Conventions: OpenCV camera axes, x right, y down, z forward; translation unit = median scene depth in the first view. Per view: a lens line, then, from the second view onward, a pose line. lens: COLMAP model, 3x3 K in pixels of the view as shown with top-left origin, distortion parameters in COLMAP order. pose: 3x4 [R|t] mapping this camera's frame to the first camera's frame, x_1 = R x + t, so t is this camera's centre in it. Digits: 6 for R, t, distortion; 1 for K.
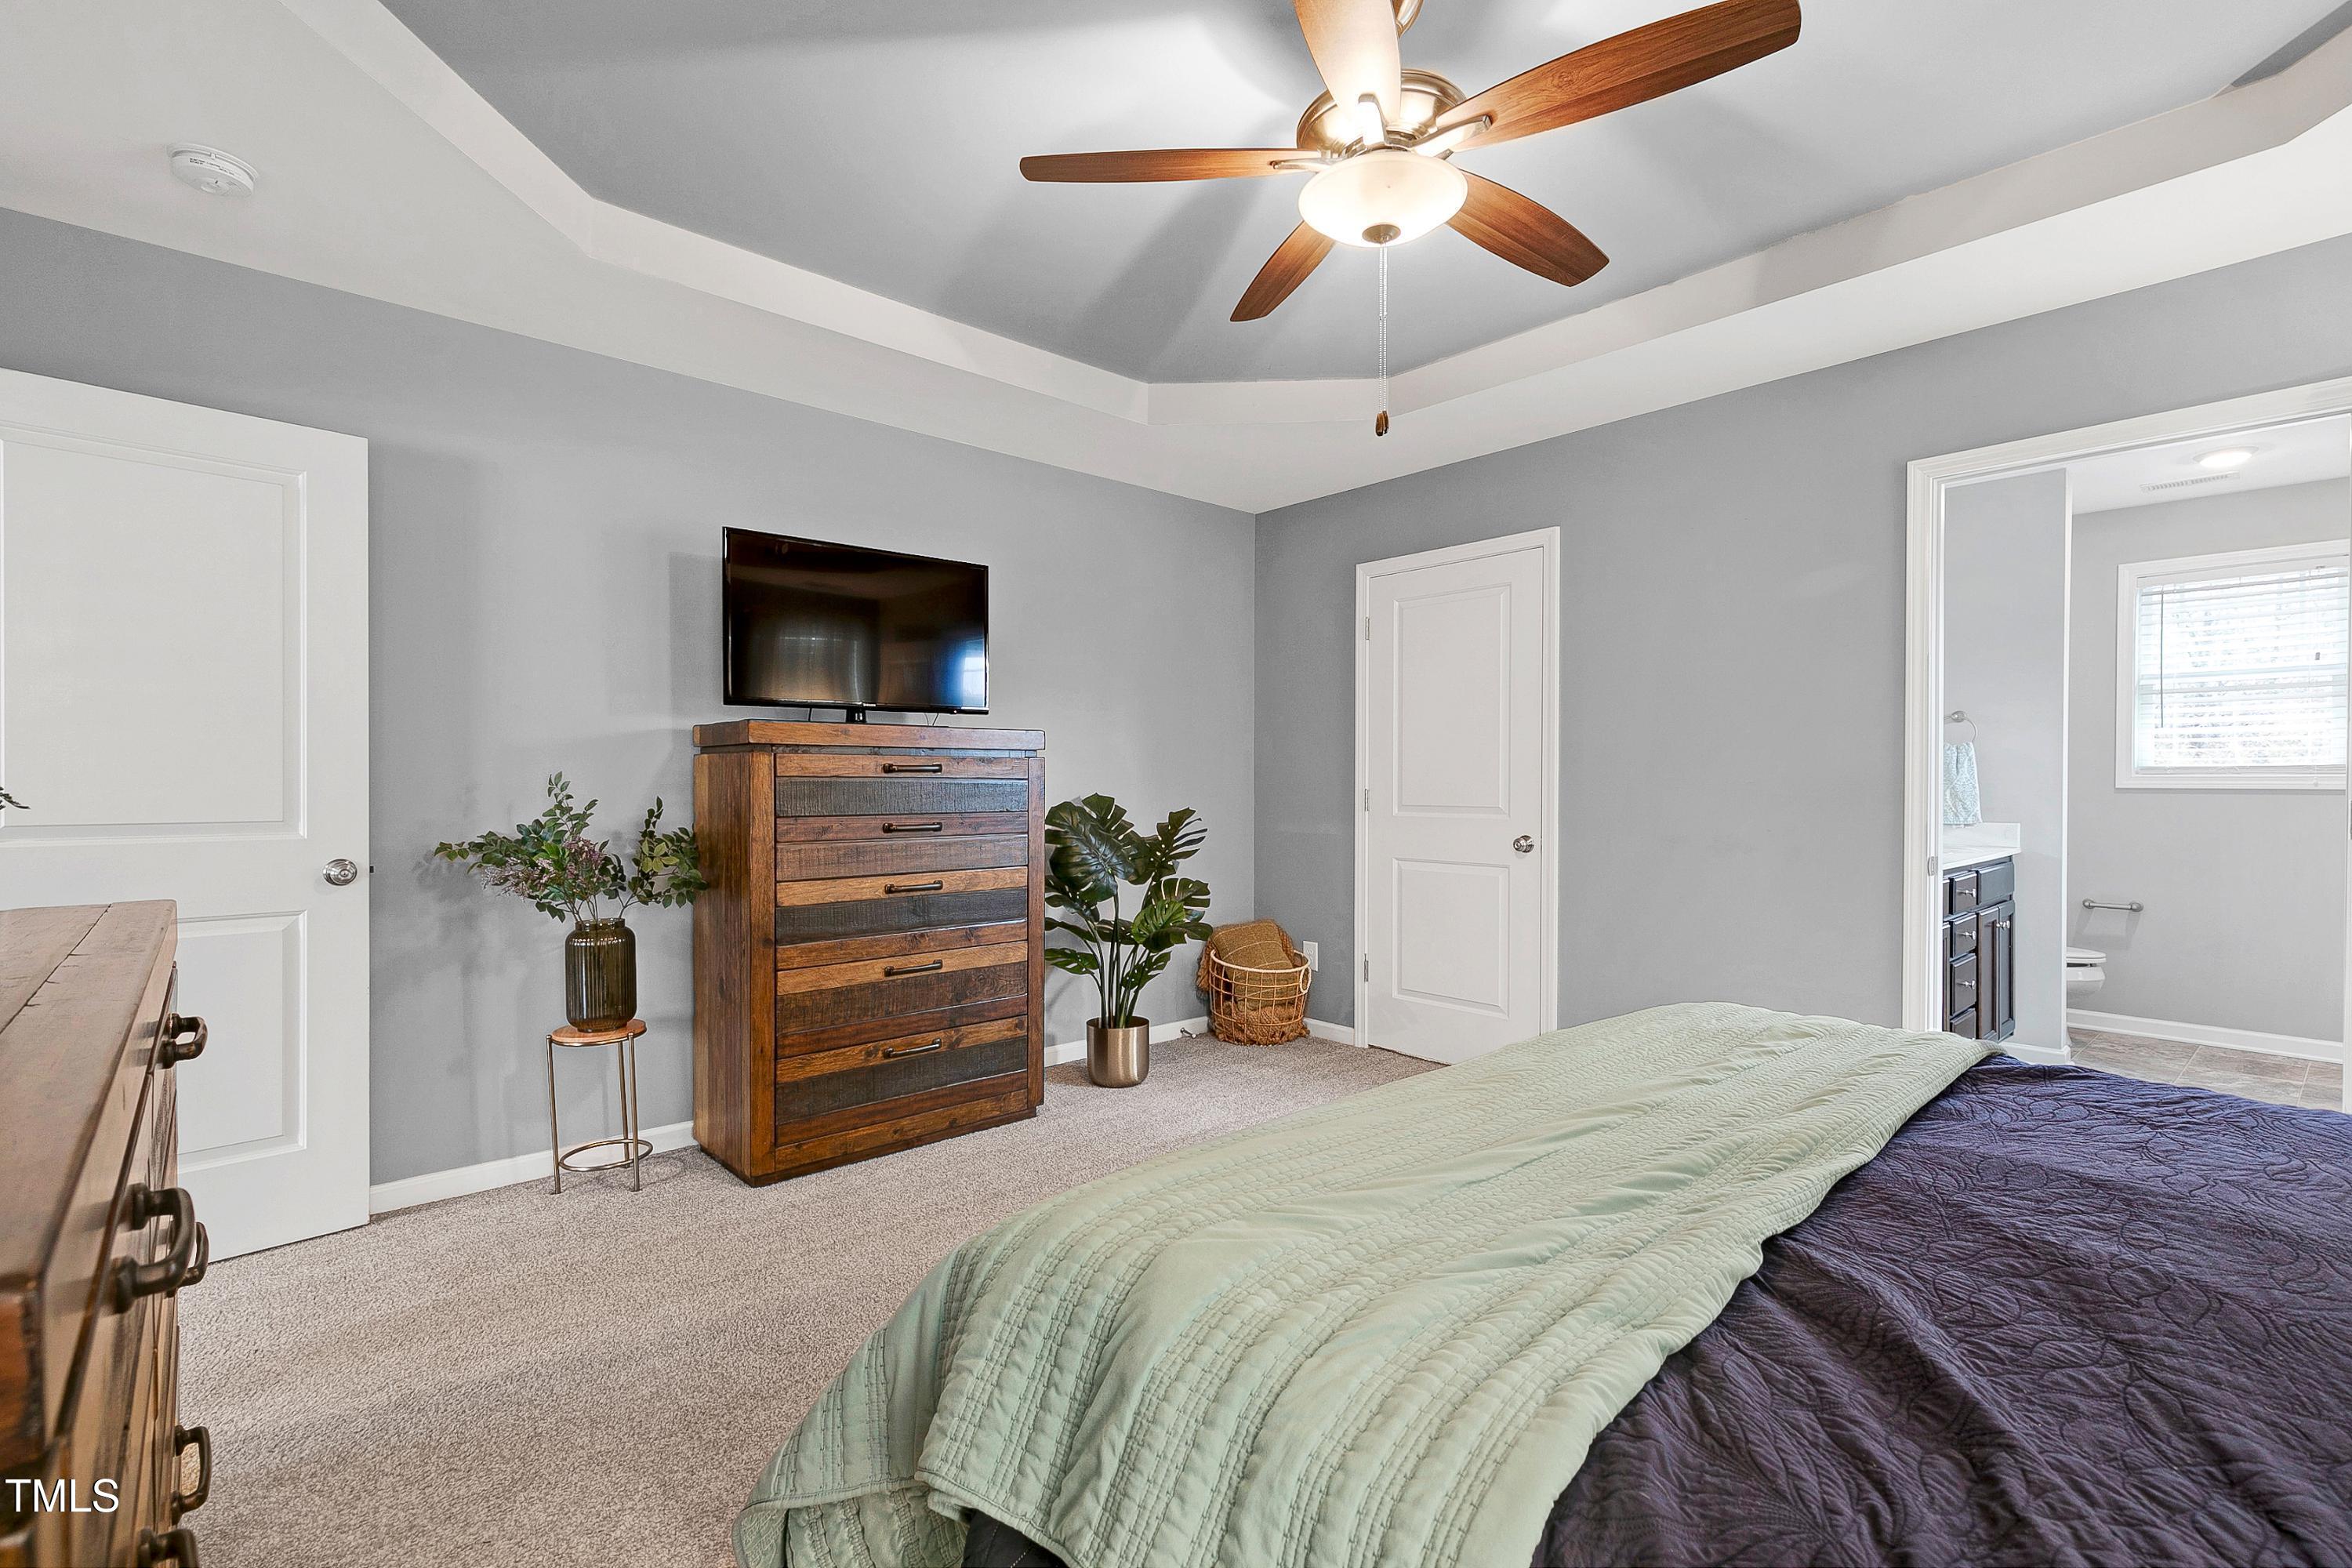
lens RADIAL K [[1071.8, 0, 1172.9], [0, 1071.8, 792.6], [0, 0, 1]] dist [0.010441, -0.002462]
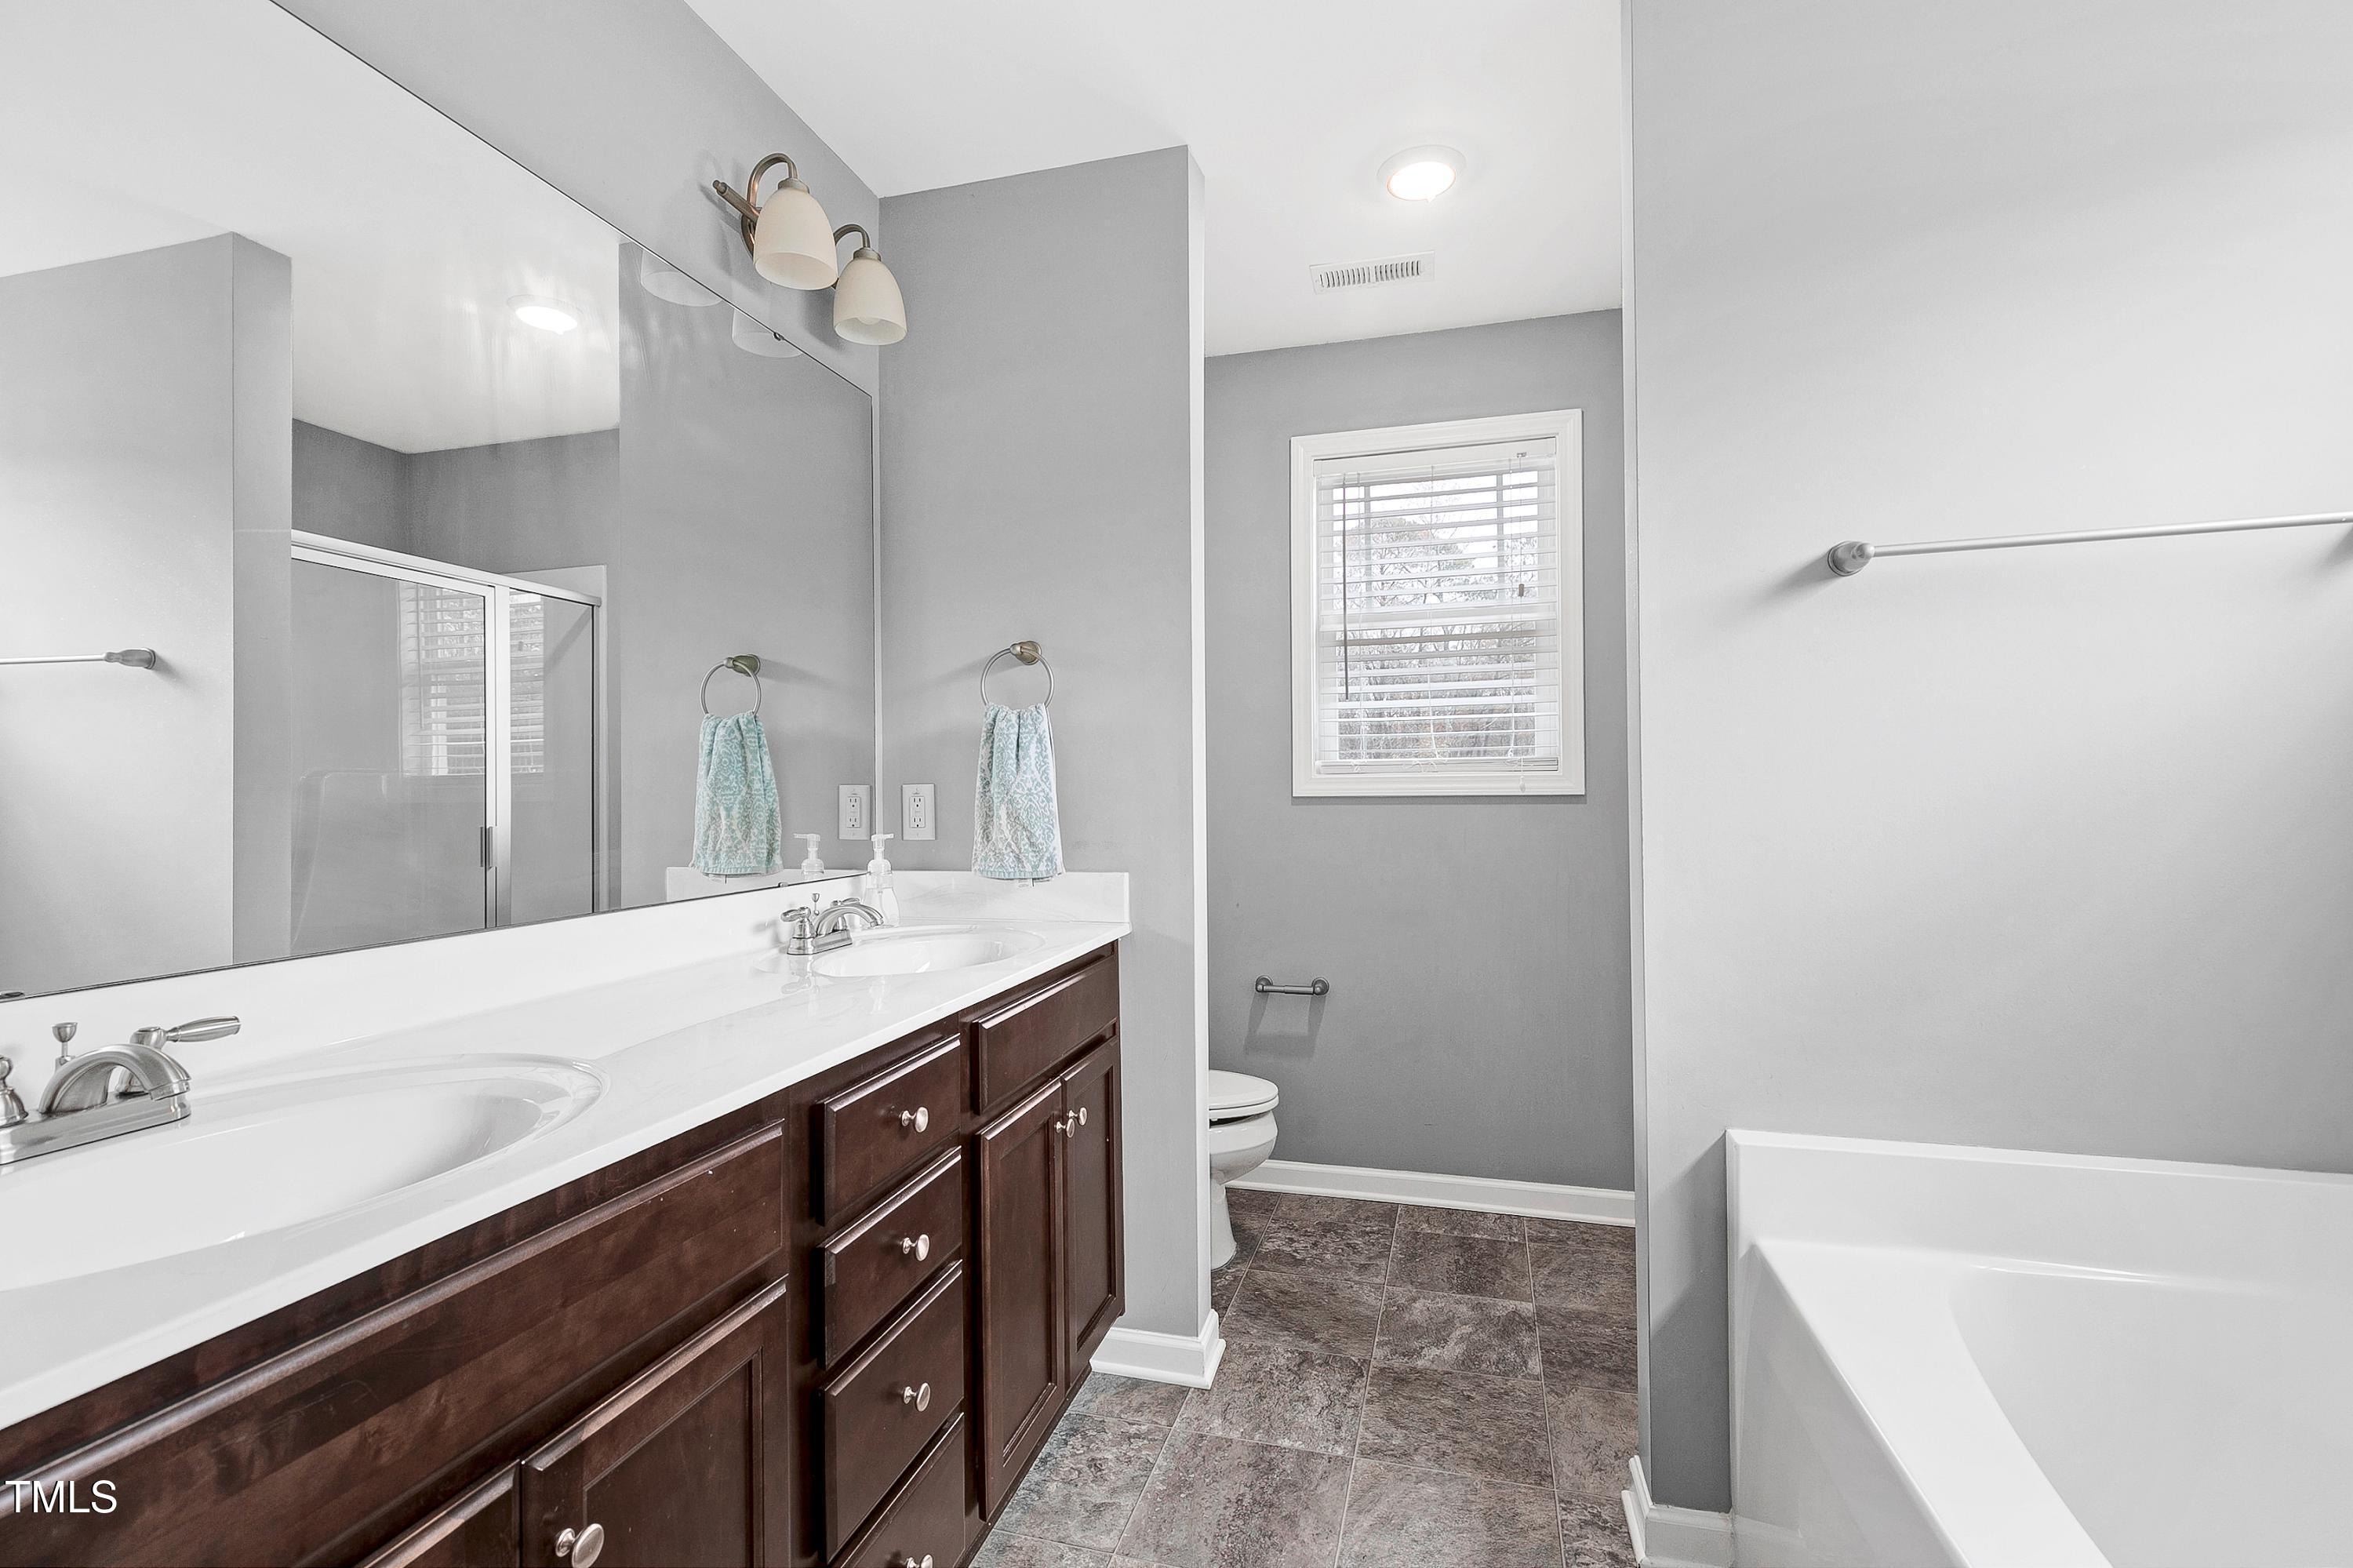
lens RADIAL K [[1072.3, 0, 1176.8], [0, 1072.3, 786.9], [0, 0, 1]] dist [0.010441, -0.002462]
pose [[0.838733, -0.002928, 0.544535, 0.299857], [0.012367, 0.999830, -0.013672, -0.001945], [-0.544402, 0.018202, 0.838627, 0.322671]]
